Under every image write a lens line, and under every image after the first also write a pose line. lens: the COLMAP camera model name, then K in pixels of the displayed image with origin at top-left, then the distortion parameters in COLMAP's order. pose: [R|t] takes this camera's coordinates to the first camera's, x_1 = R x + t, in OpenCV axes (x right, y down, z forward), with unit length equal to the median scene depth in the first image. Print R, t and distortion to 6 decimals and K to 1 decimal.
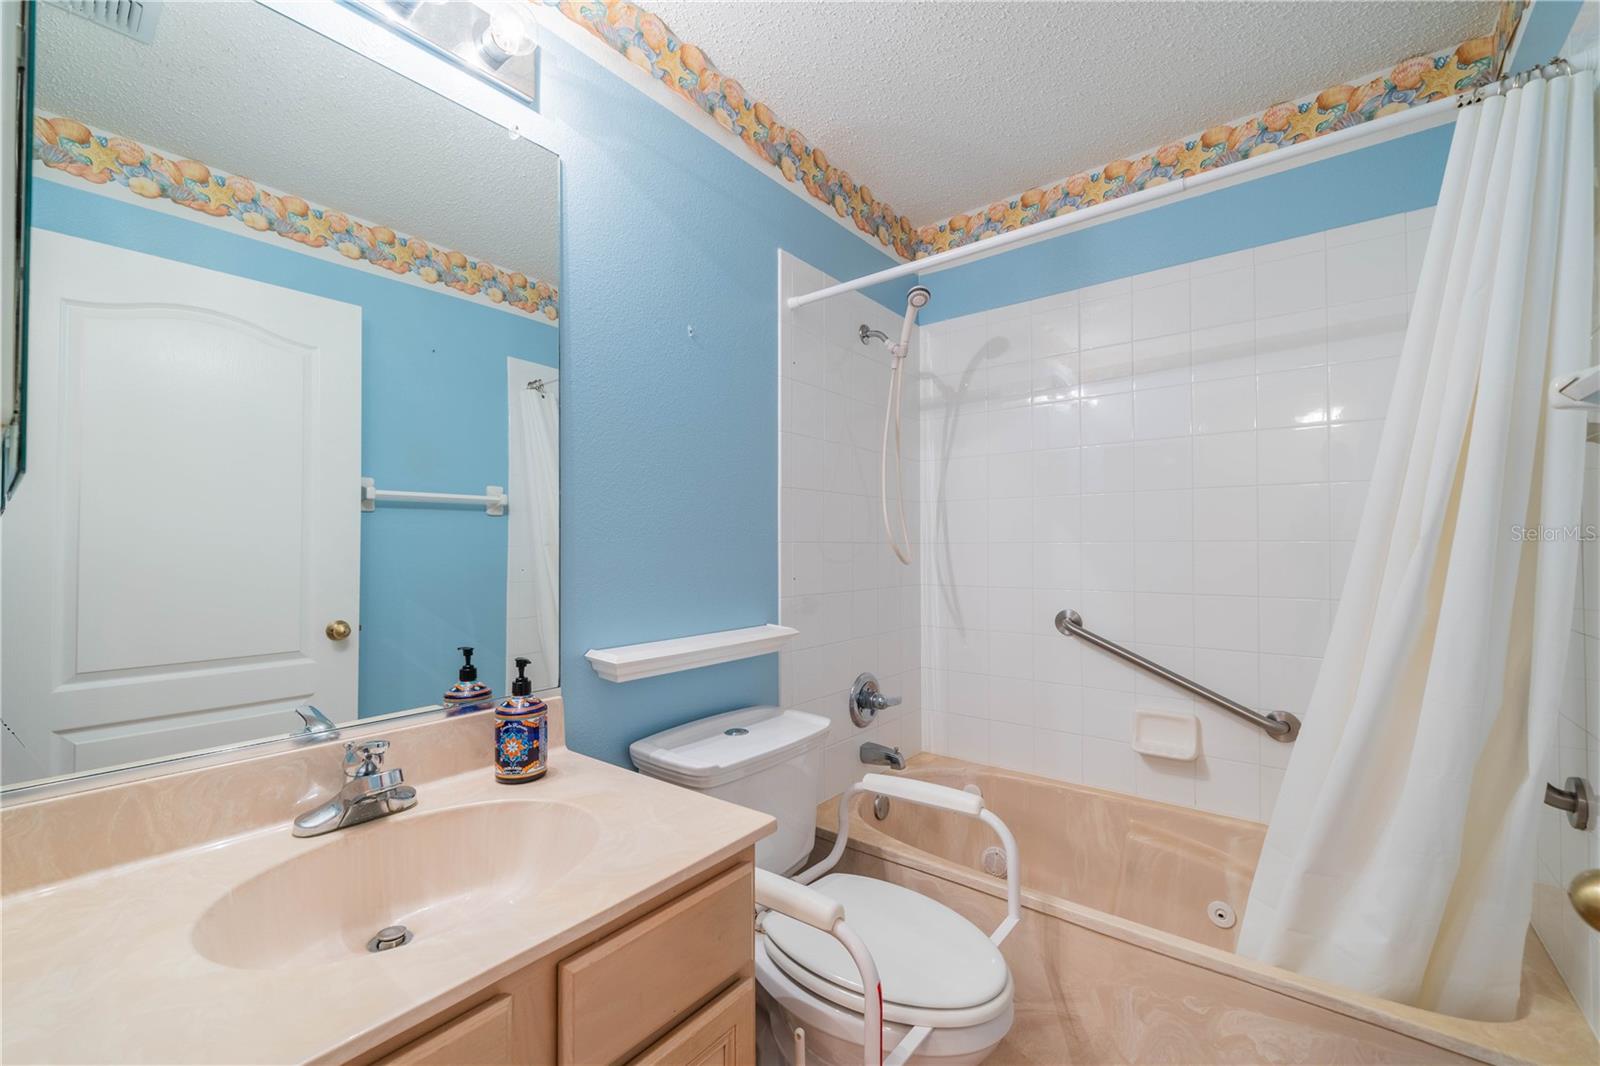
lens RADIAL K [[657.4, 0, 802.1], [0, 657.4, 539.3], [0, 0, 1]] dist [0.000667, -0.000239]
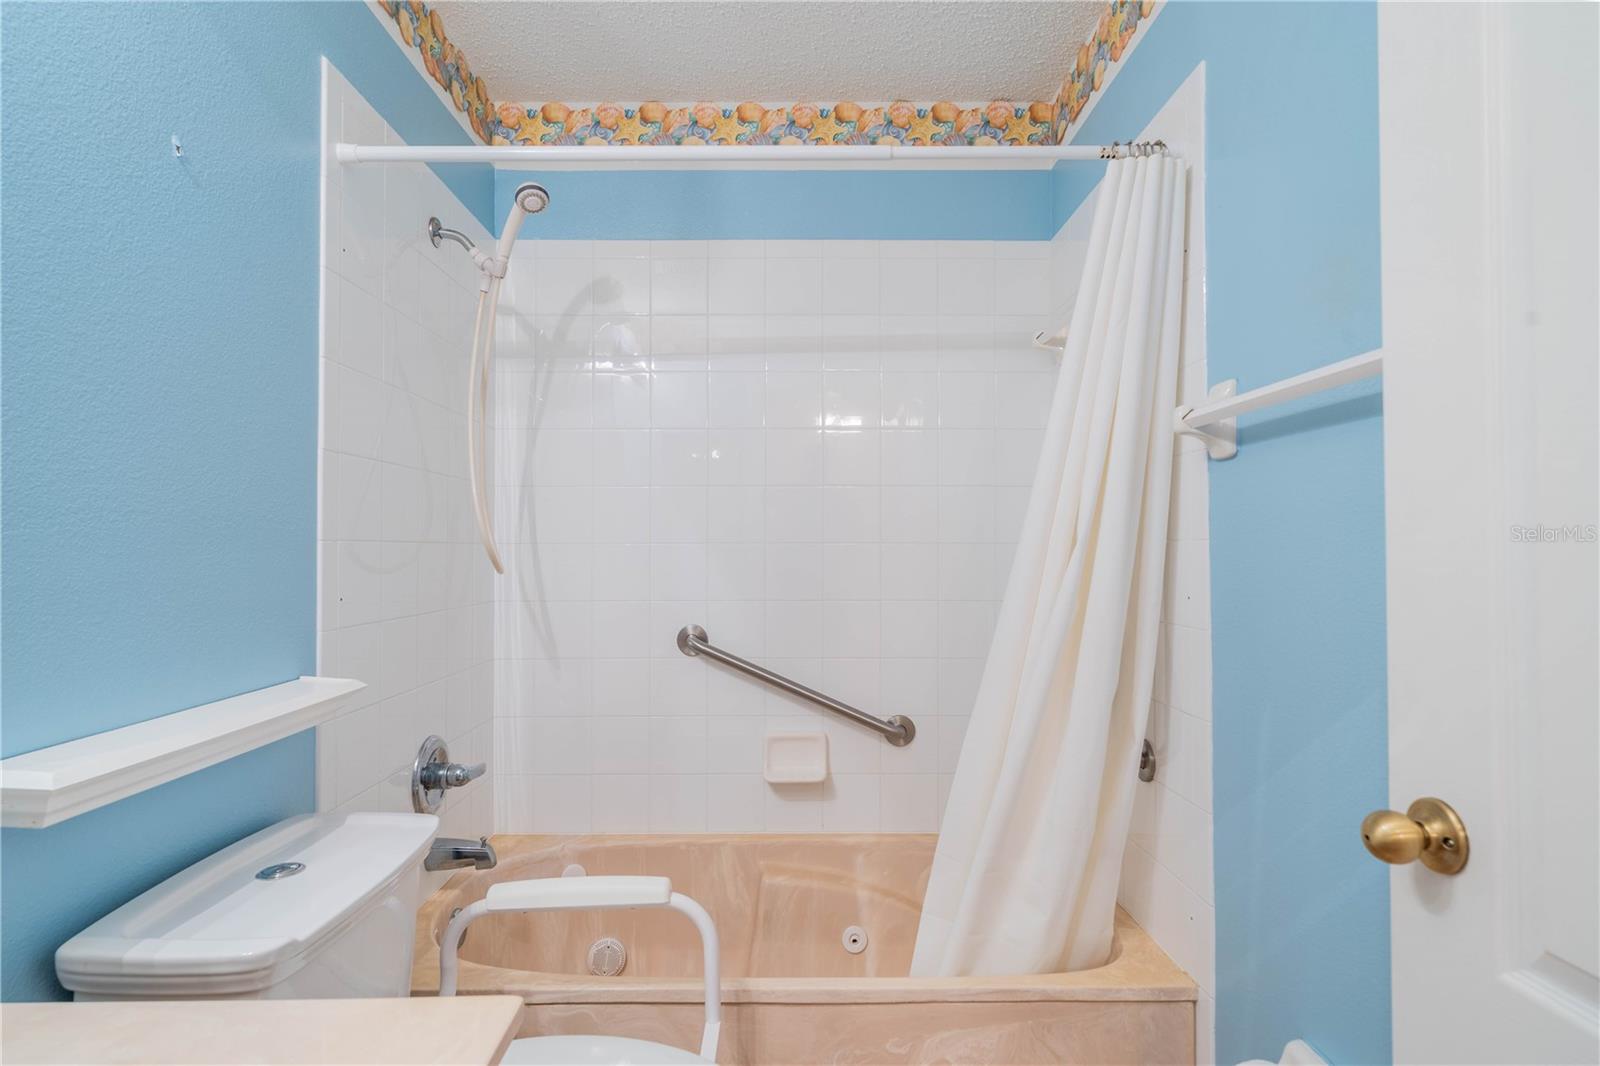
lens RADIAL K [[822.2, 0, 799.0], [0, 822.2, 538.1], [0, 0, 1]] dist [0.006771, -0.001984]
pose [[0.780697, 0.009549, 0.624837, -0.154906], [-0.008189, 0.999954, -0.005050, 0.002551], [-0.624856, -0.001174, 0.780739, 0.122557]]
